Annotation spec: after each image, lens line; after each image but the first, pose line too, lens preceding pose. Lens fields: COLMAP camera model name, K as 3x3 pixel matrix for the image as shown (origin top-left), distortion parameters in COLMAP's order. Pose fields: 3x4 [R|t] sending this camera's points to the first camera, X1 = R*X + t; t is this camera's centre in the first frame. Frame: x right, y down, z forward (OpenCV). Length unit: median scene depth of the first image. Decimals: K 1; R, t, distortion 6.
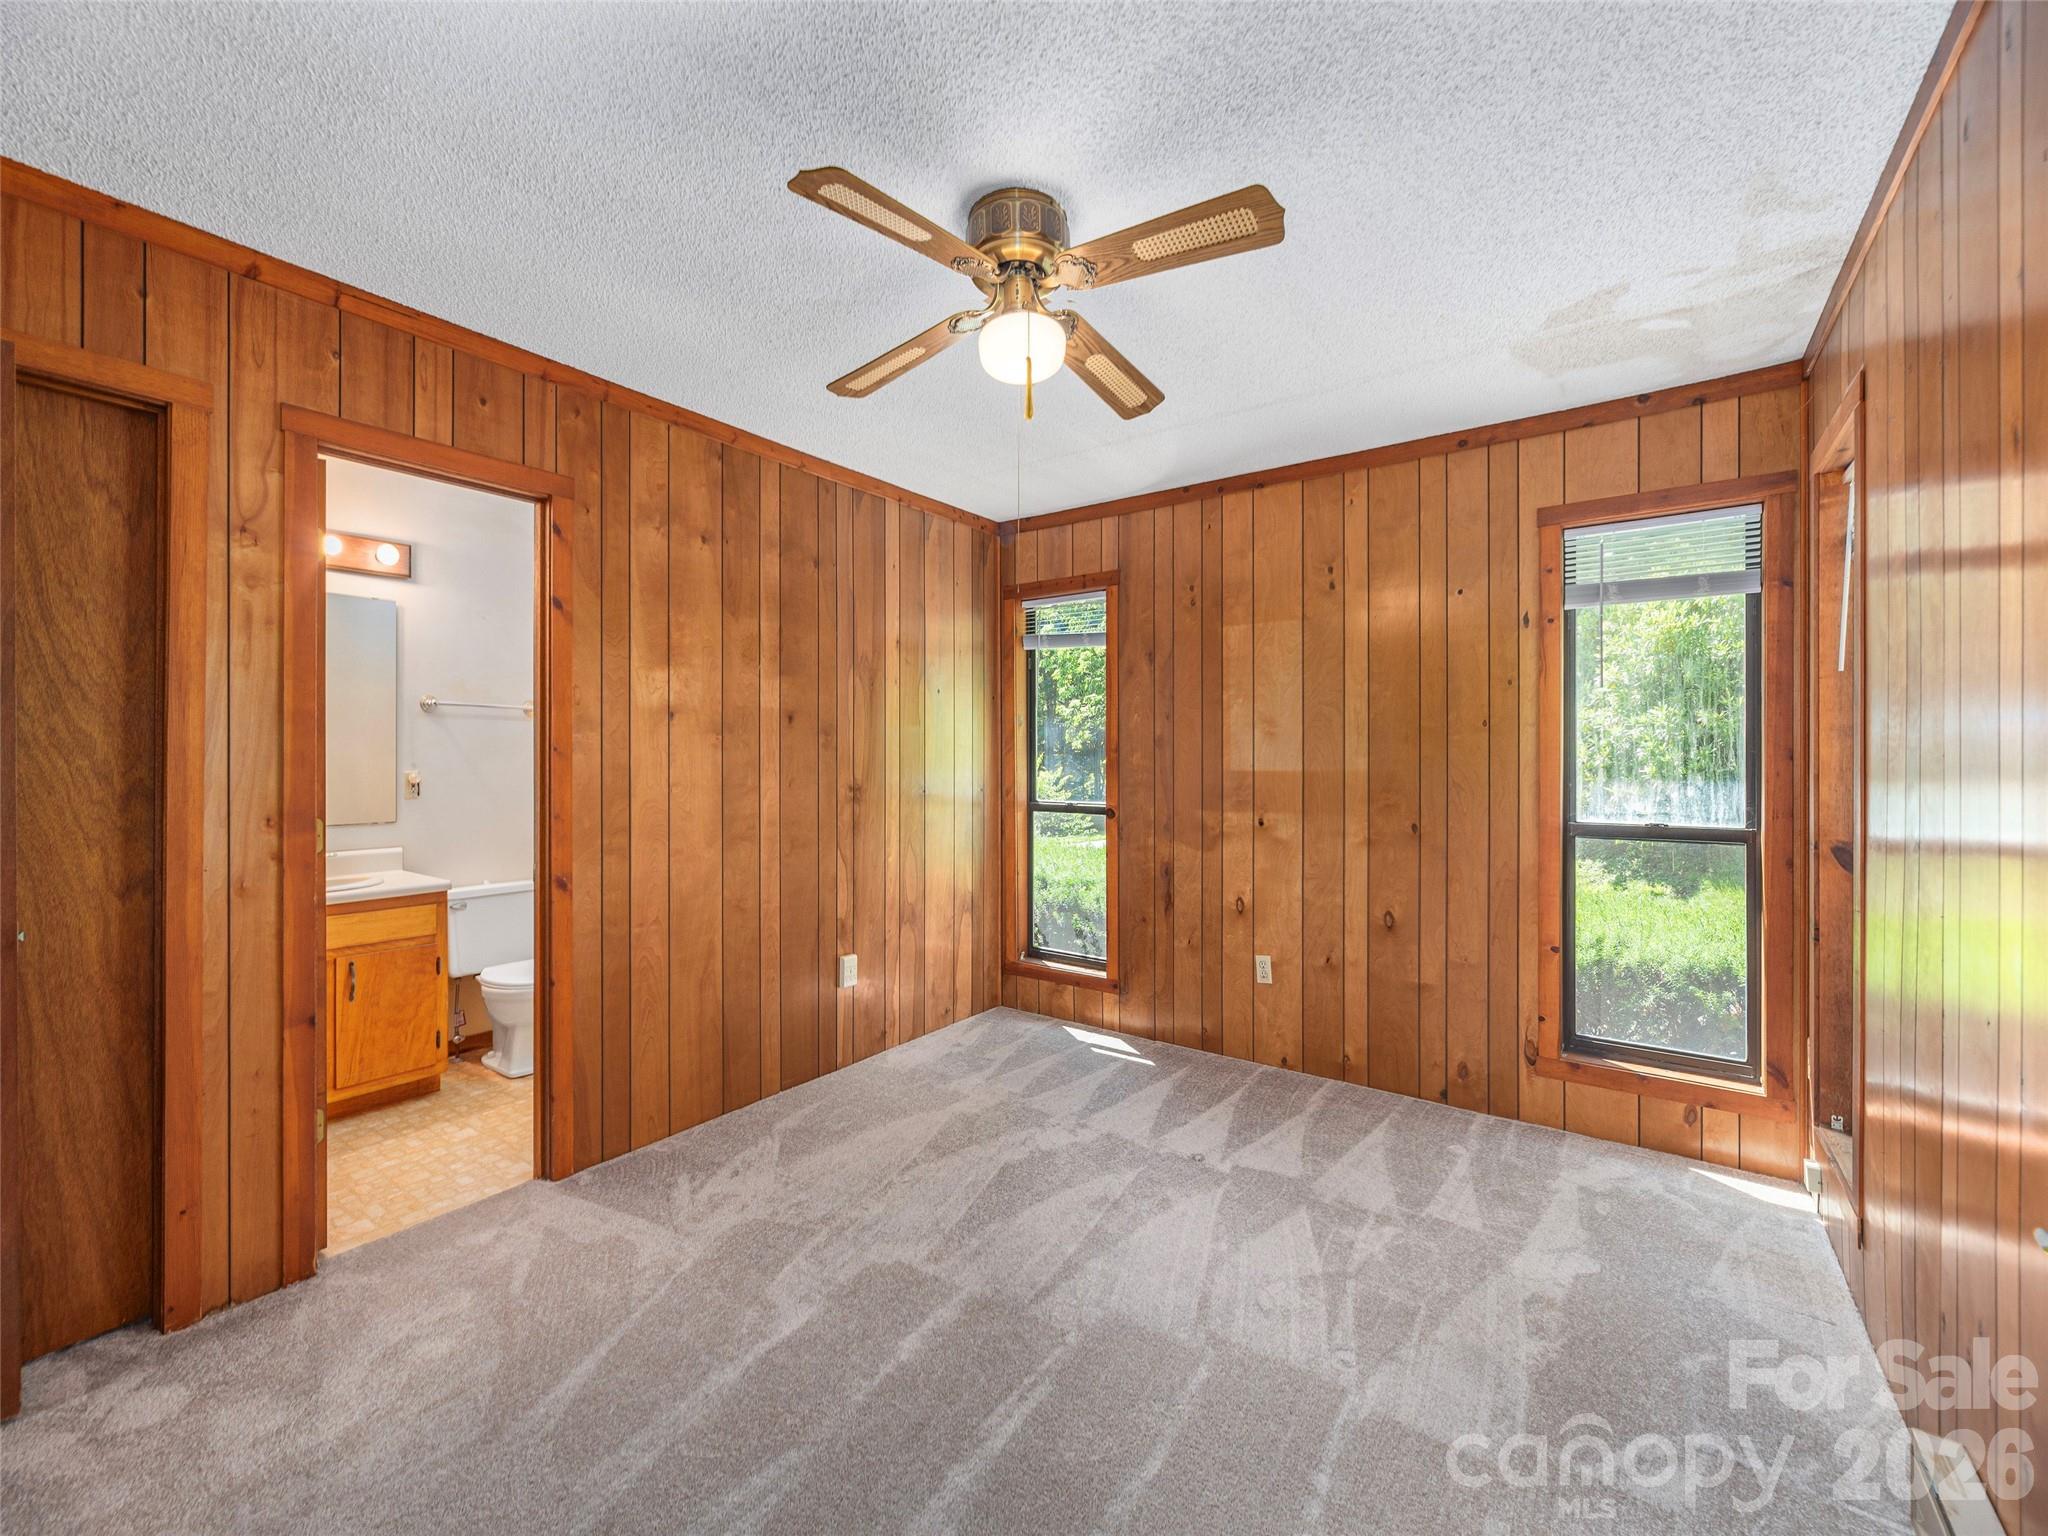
lens RADIAL K [[836.2, 0, 1028.6], [0, 836.2, 762.3], [0, 0, 1]] dist [-0.001664, 0.000240]
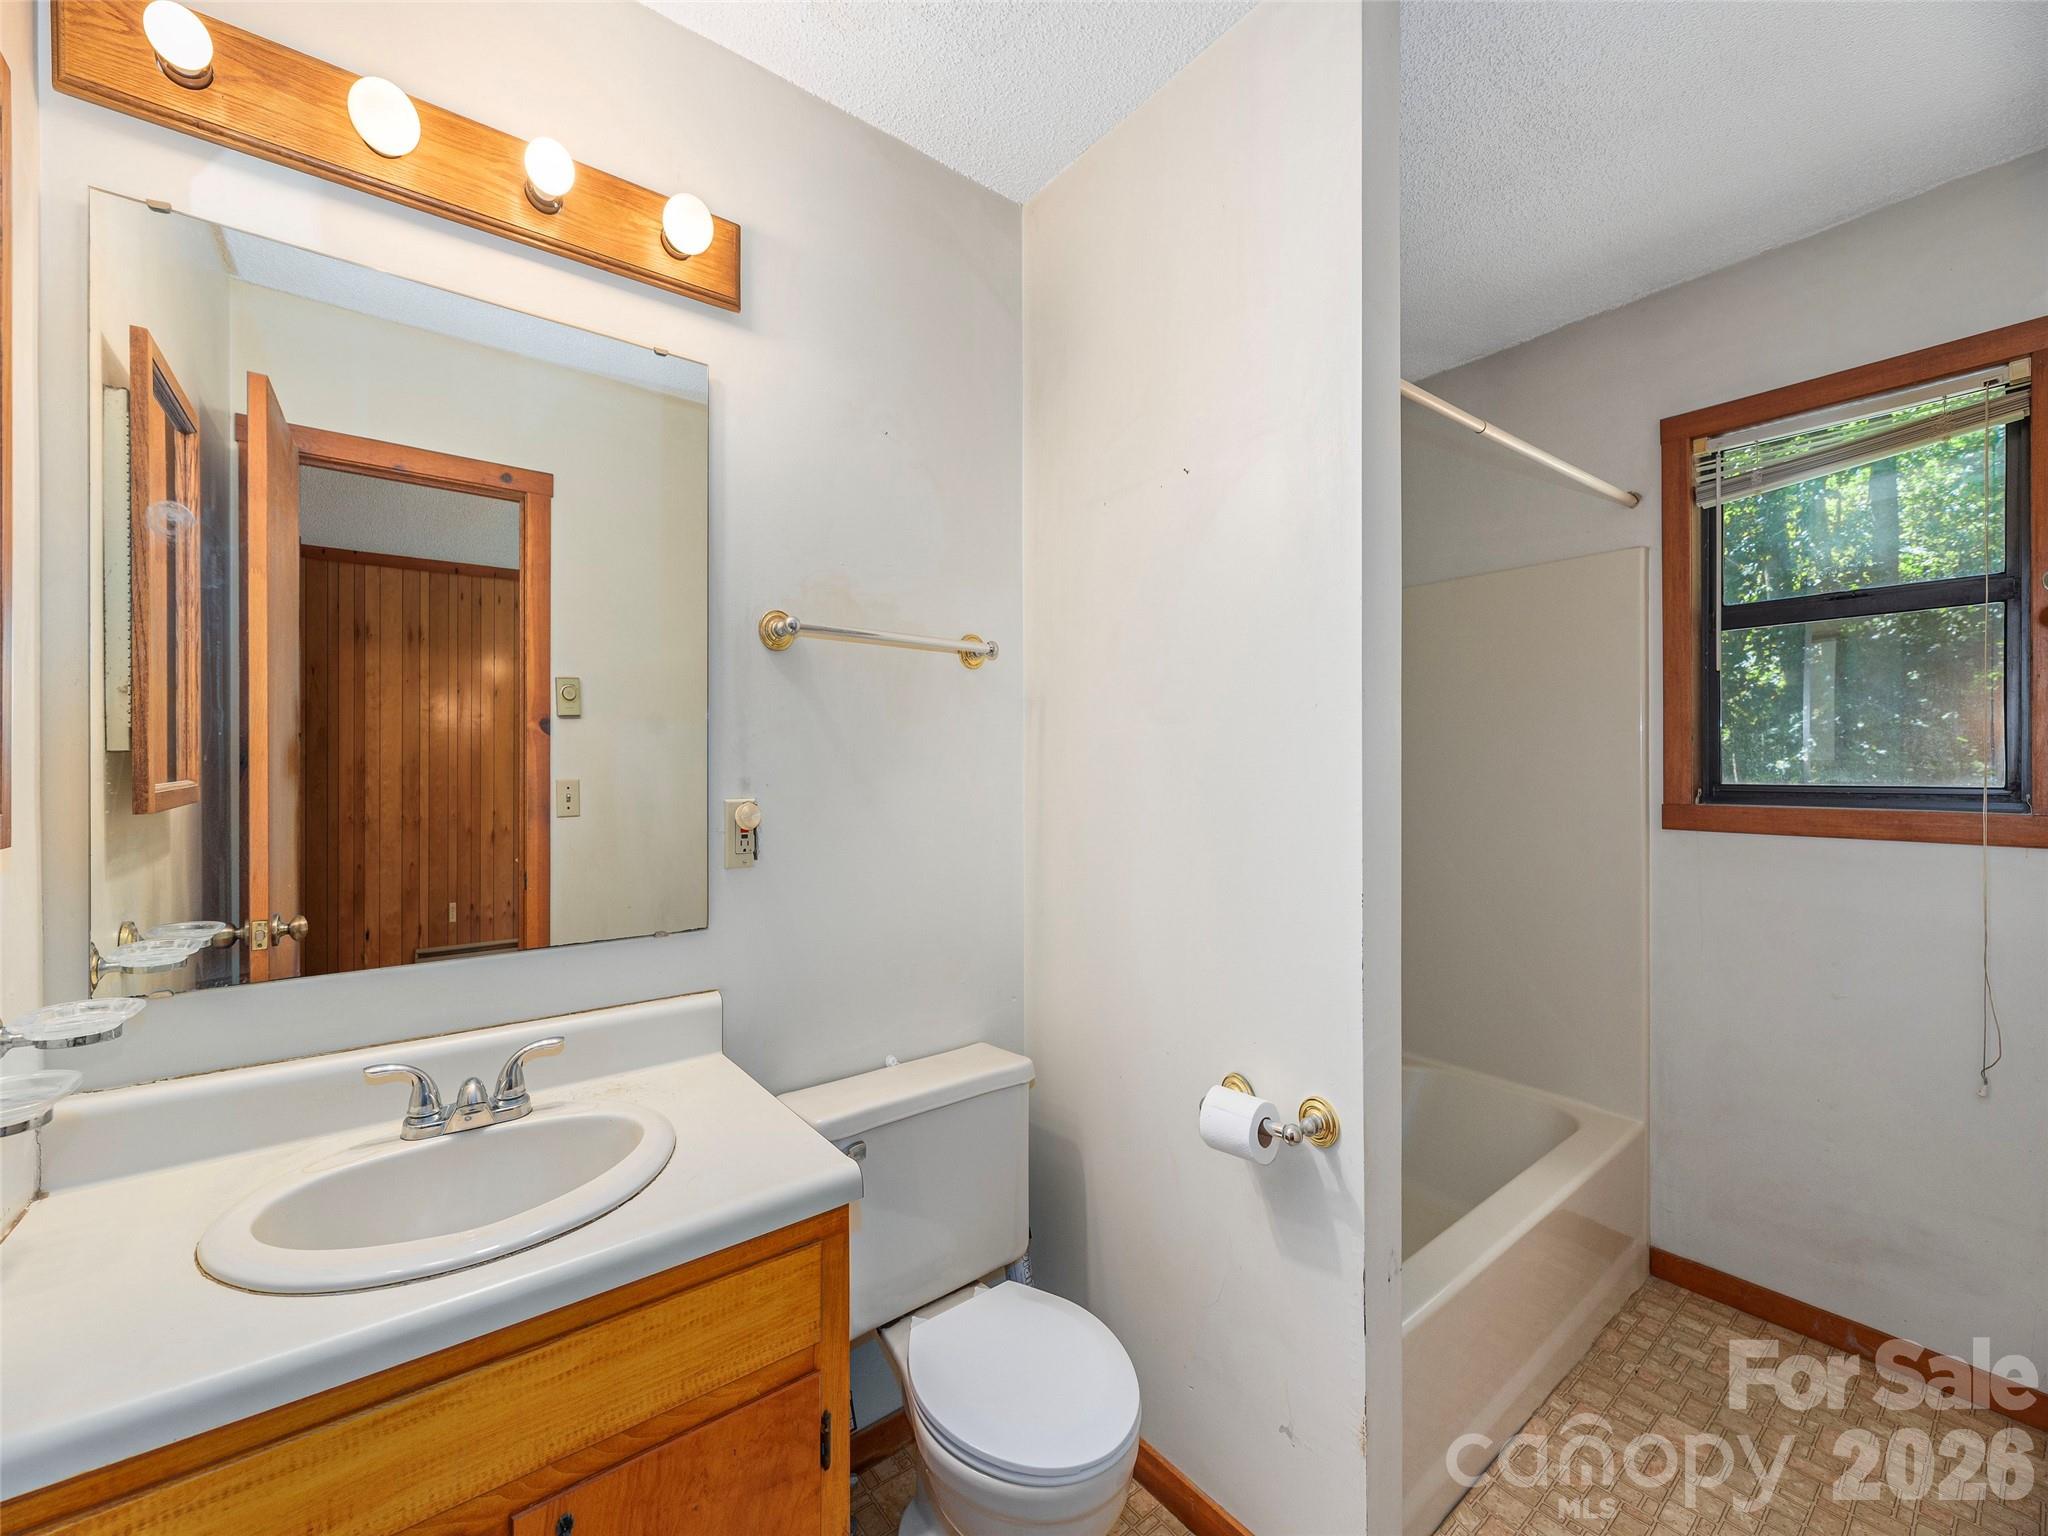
lens RADIAL K [[836.2, 0, 1023.8], [0, 836.2, 767.2], [0, 0, 1]] dist [-0.001664, 0.000240]
pose [[0.958293, -0.000176, -0.285788, -0.498385], [0.000815, 0.999997, 0.002117, -0.005040], [0.285787, -0.002261, 0.958290, 0.660916]]
